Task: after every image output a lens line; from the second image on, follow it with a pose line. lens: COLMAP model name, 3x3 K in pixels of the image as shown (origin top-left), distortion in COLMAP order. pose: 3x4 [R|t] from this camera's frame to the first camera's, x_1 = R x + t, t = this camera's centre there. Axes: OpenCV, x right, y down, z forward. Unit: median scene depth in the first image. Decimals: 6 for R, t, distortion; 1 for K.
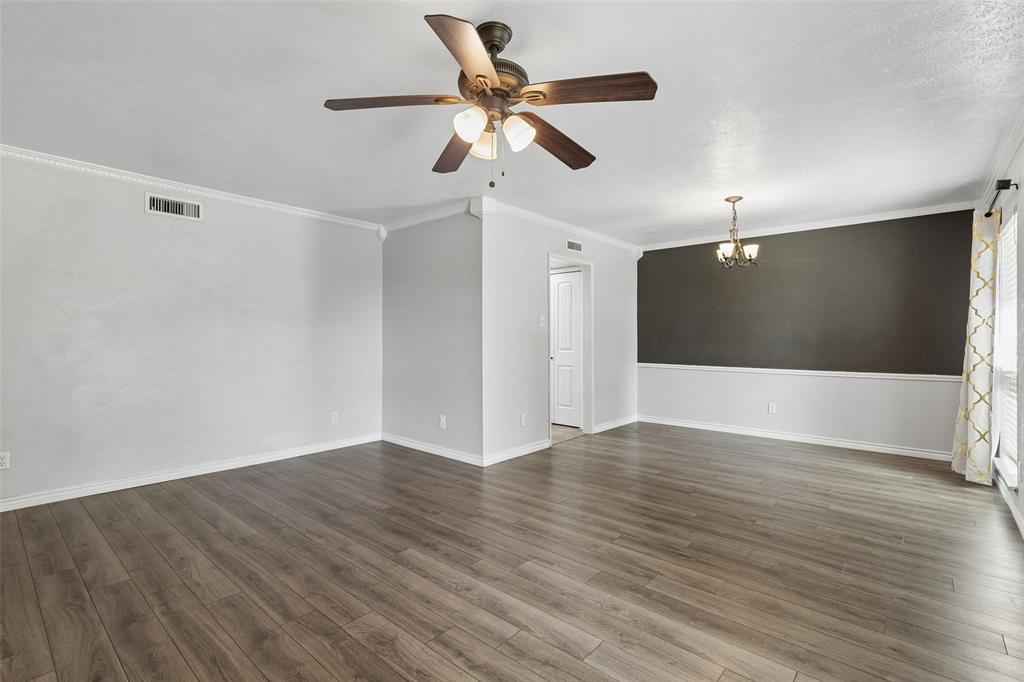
lens RADIAL K [[469.1, 0, 511.3], [0, 469.1, 340.5], [0, 0, 1]] dist [0.000048, -0.000164]
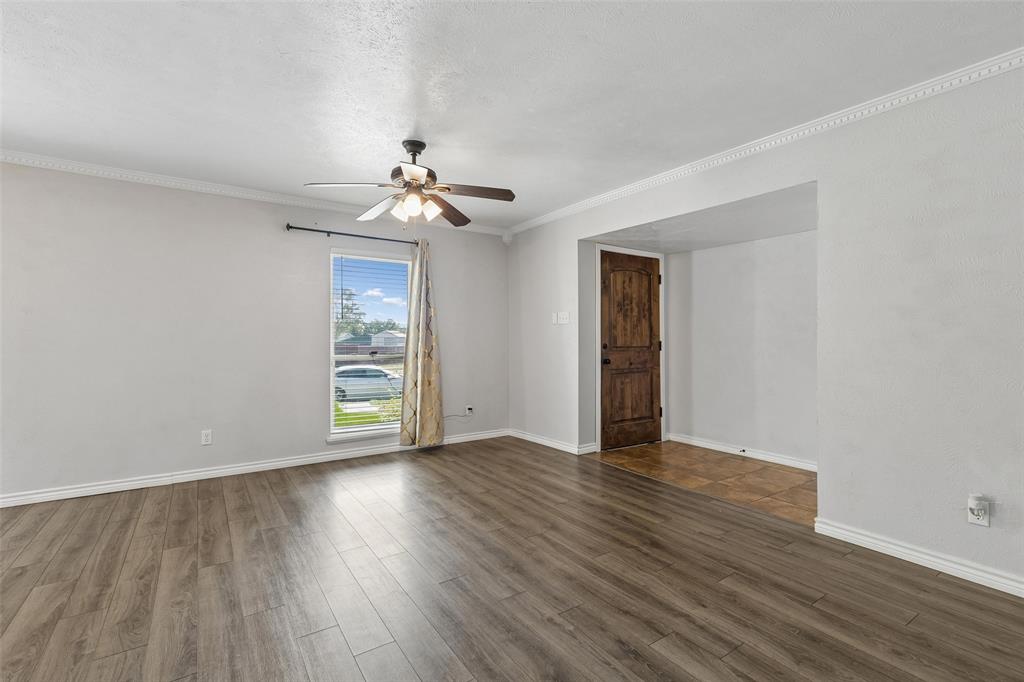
lens RADIAL K [[469.1, 0, 511.5], [0, 469.1, 338.1], [0, 0, 1]] dist [0.000048, -0.000164]
pose [[-0.966448, -0.003259, 0.256843, -0.351279], [-0.000746, 0.999951, 0.009882, -0.007500], [-0.256862, 0.009359, -0.966403, 1.122340]]
